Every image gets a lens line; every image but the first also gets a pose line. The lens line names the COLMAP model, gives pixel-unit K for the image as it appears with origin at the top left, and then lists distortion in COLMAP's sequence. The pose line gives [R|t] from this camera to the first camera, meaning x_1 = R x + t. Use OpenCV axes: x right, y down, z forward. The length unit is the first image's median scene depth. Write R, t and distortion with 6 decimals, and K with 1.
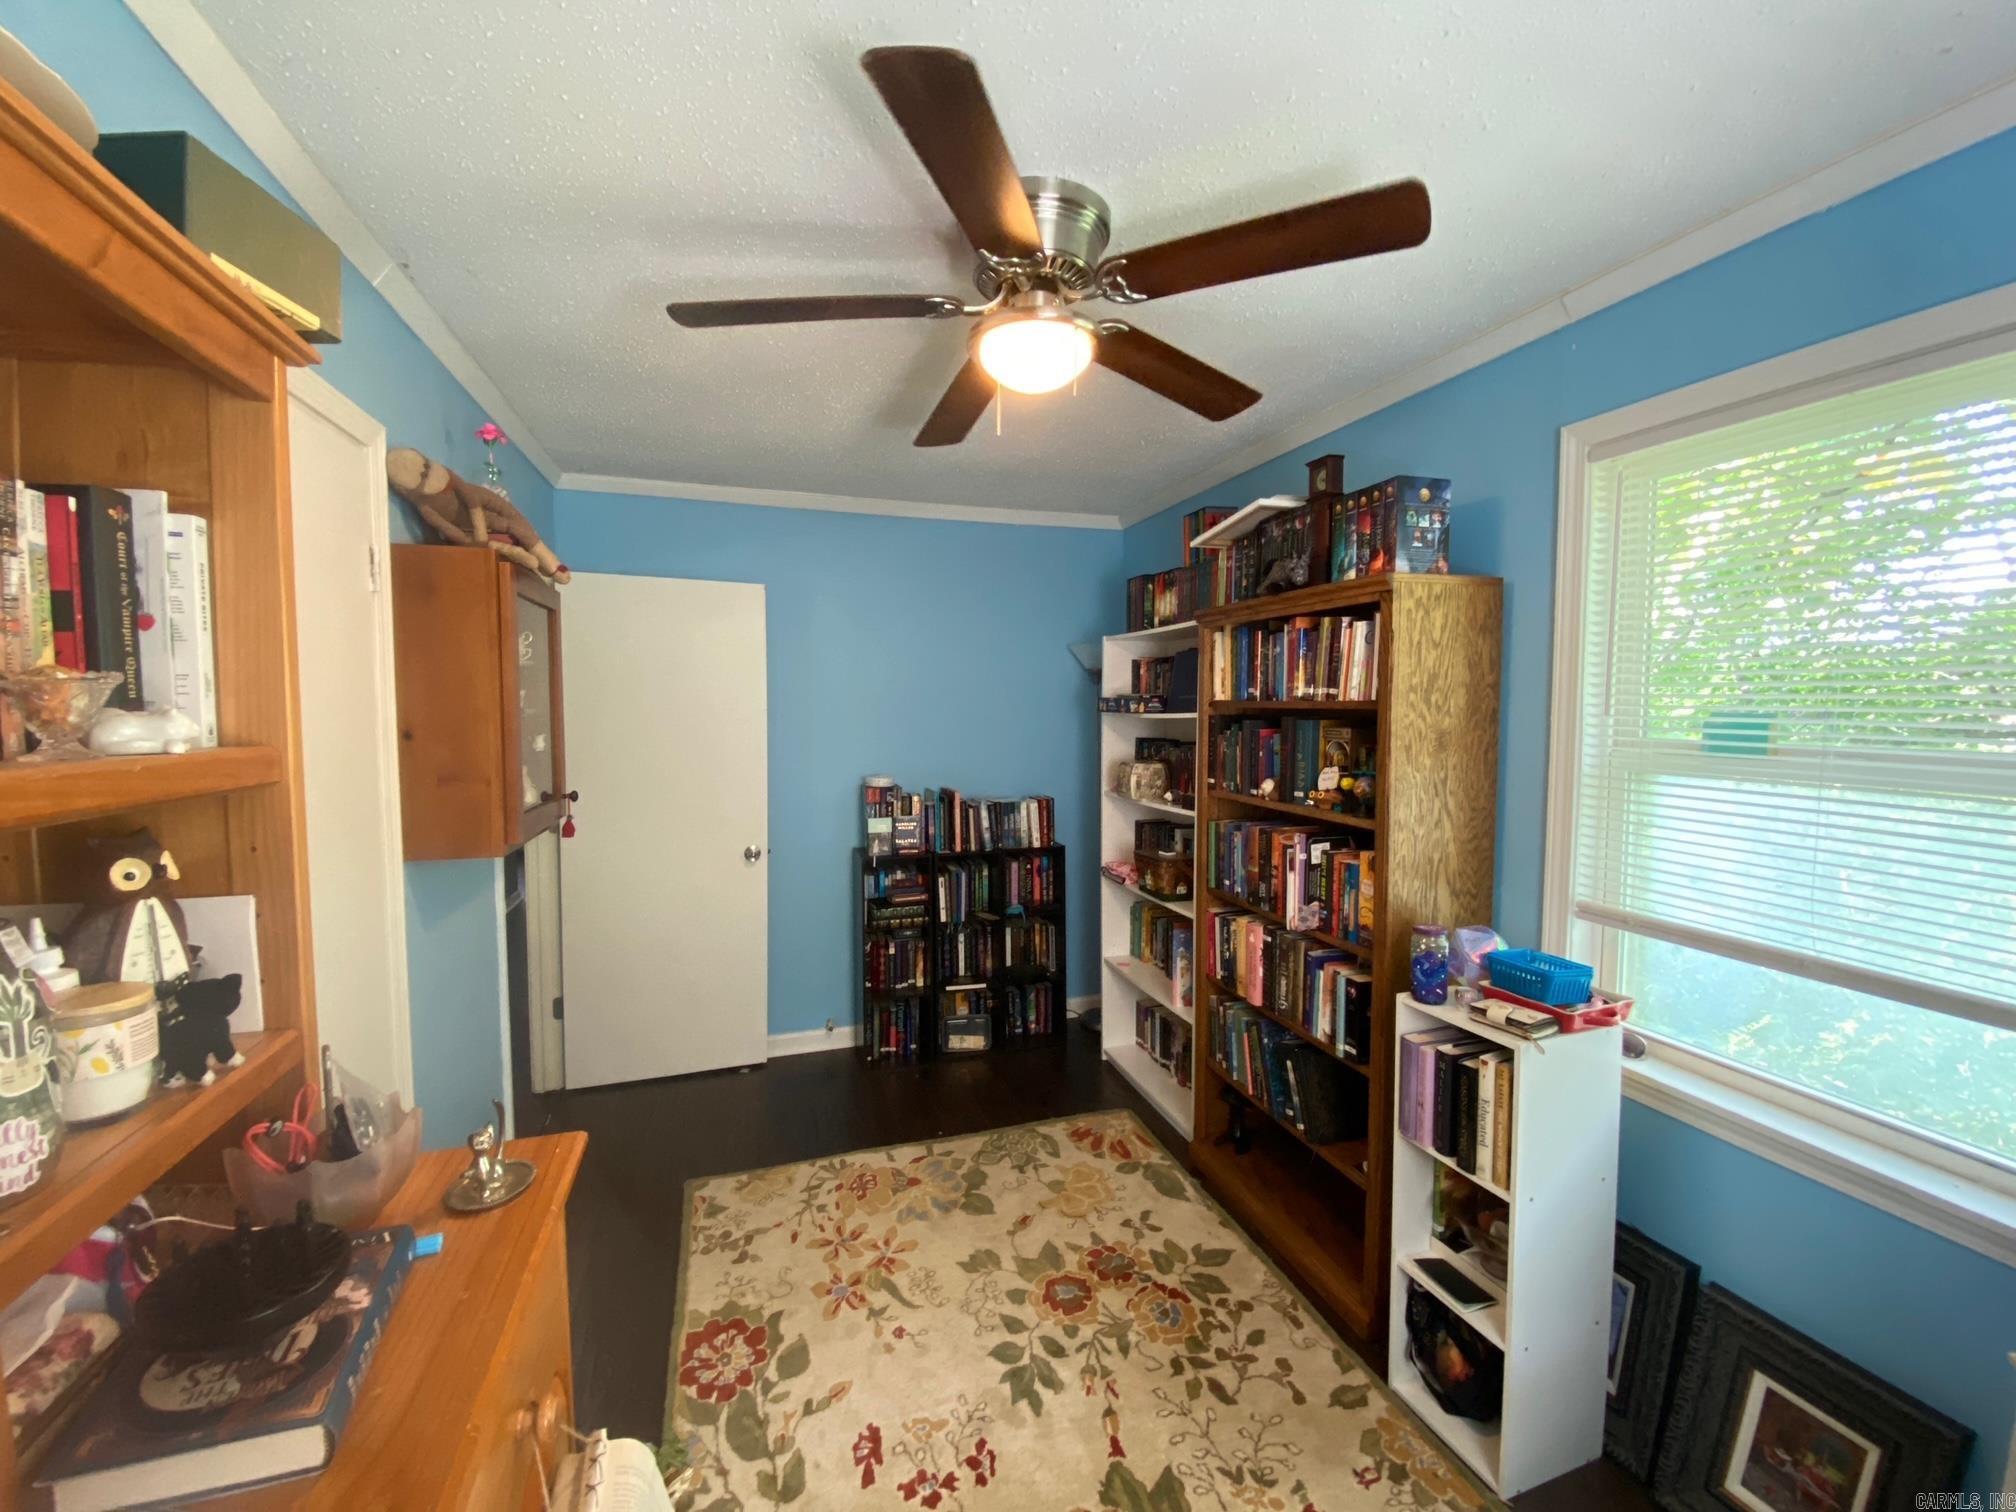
lens RADIAL K [[817.4, 0, 1011.2], [0, 817.4, 765.2], [0, 0, 1]] dist [0.011329, -0.001277]
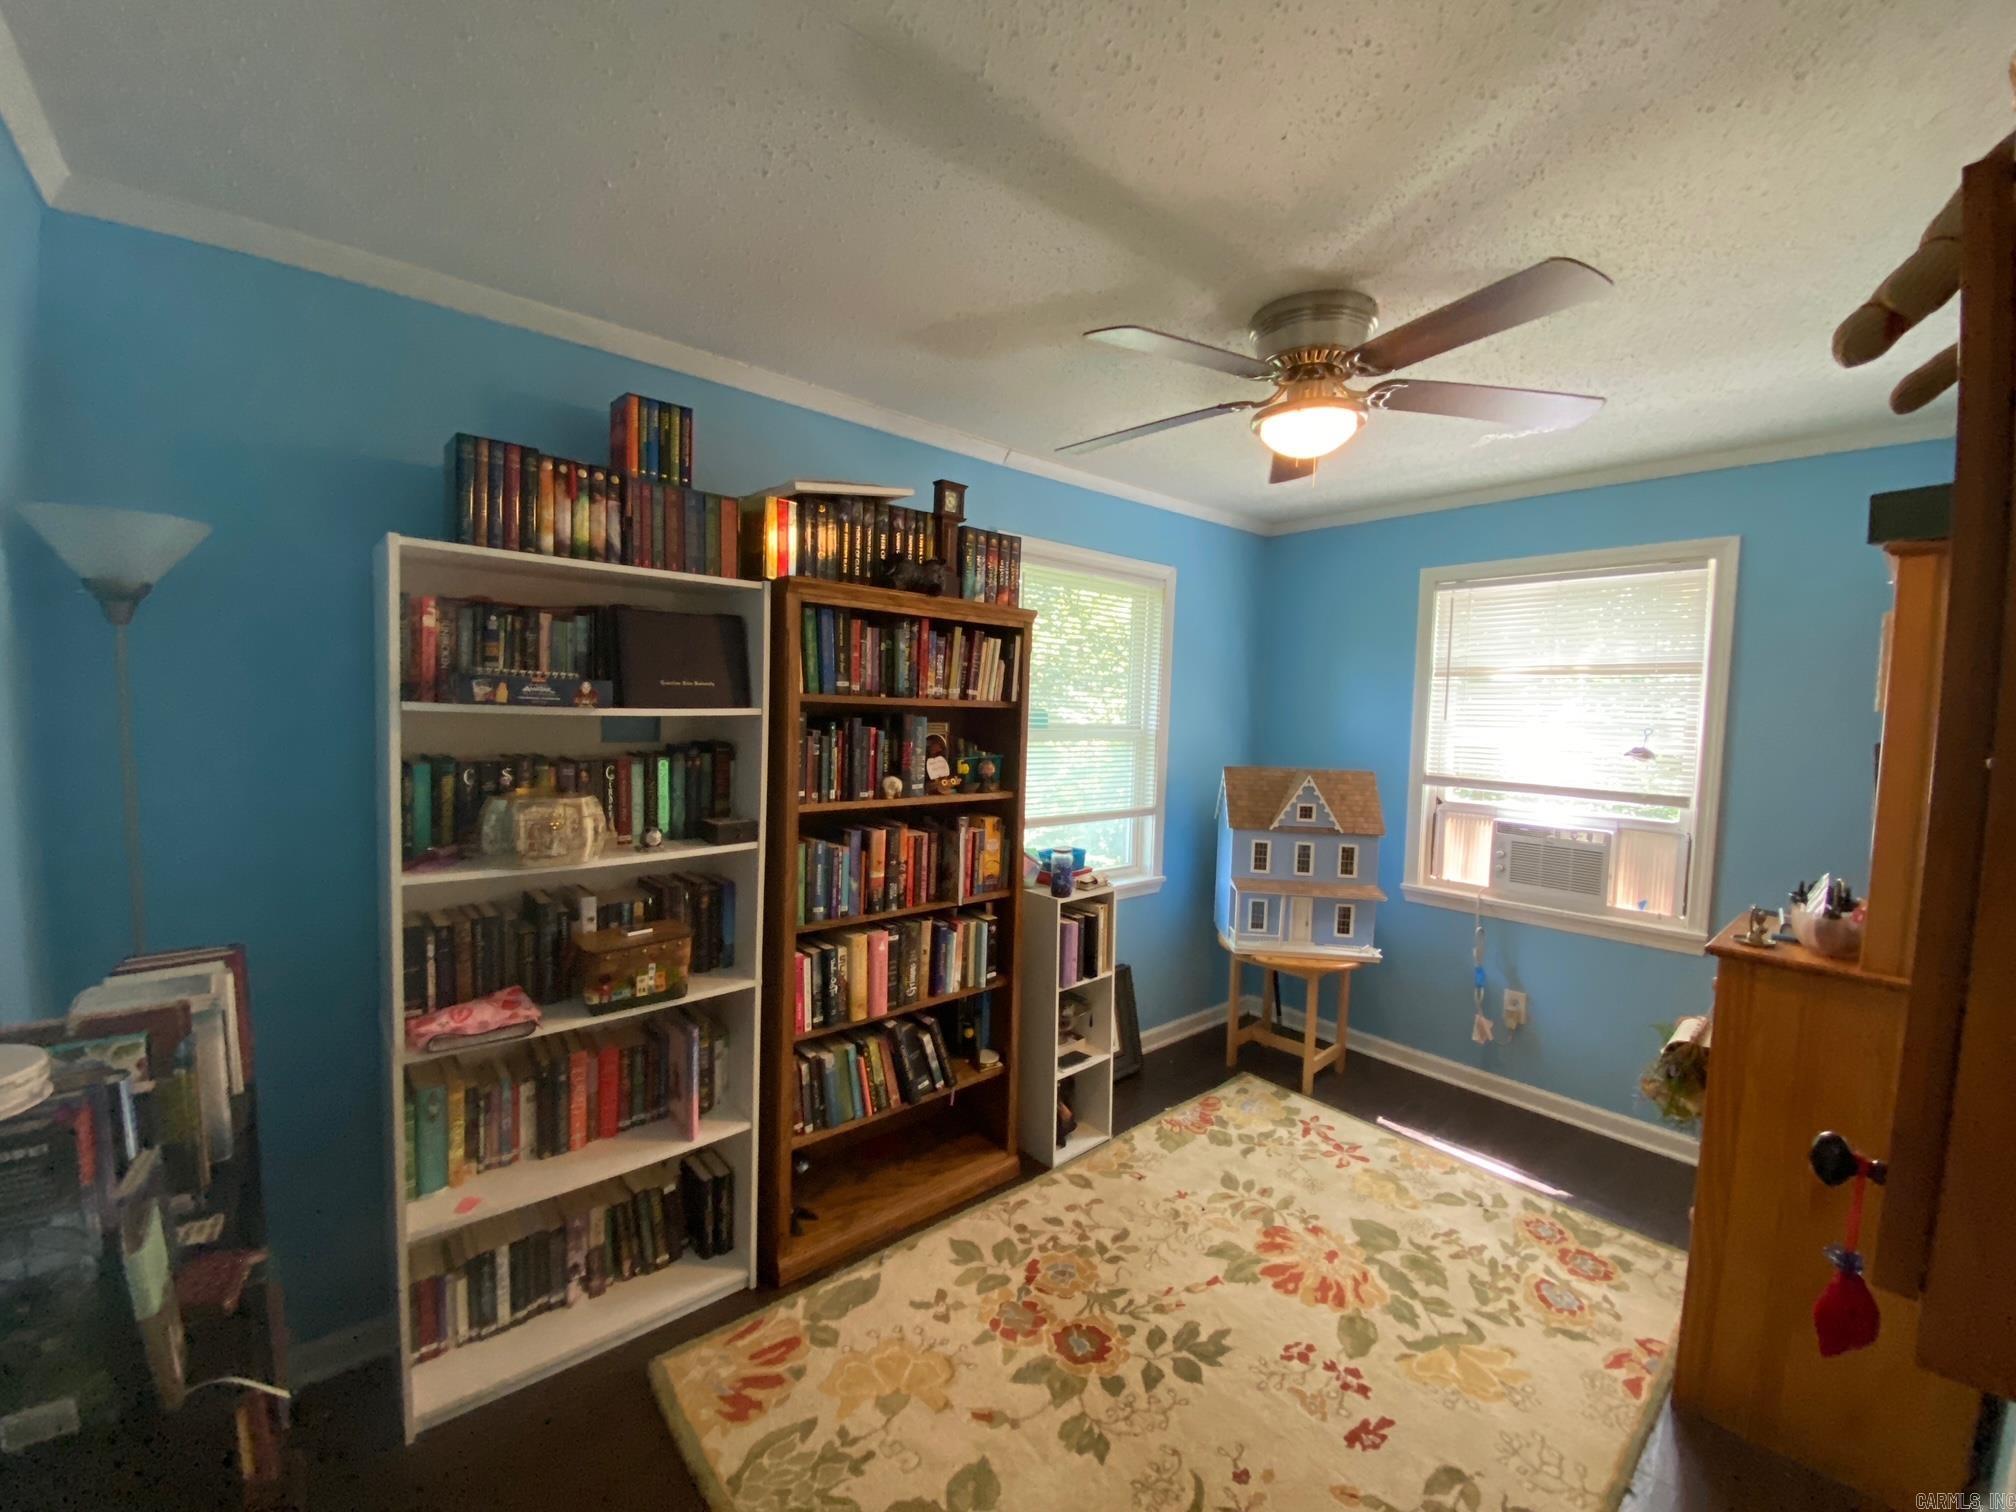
lens RADIAL K [[817.4, 0, 1012.3], [0, 817.4, 740.3], [0, 0, 1]] dist [0.011329, -0.001277]
pose [[-0.390805, -0.057553, 0.918673, -0.725322], [0.032186, 0.996579, 0.076126, -0.109654], [-0.919911, 0.059319, -0.387615, 1.415520]]
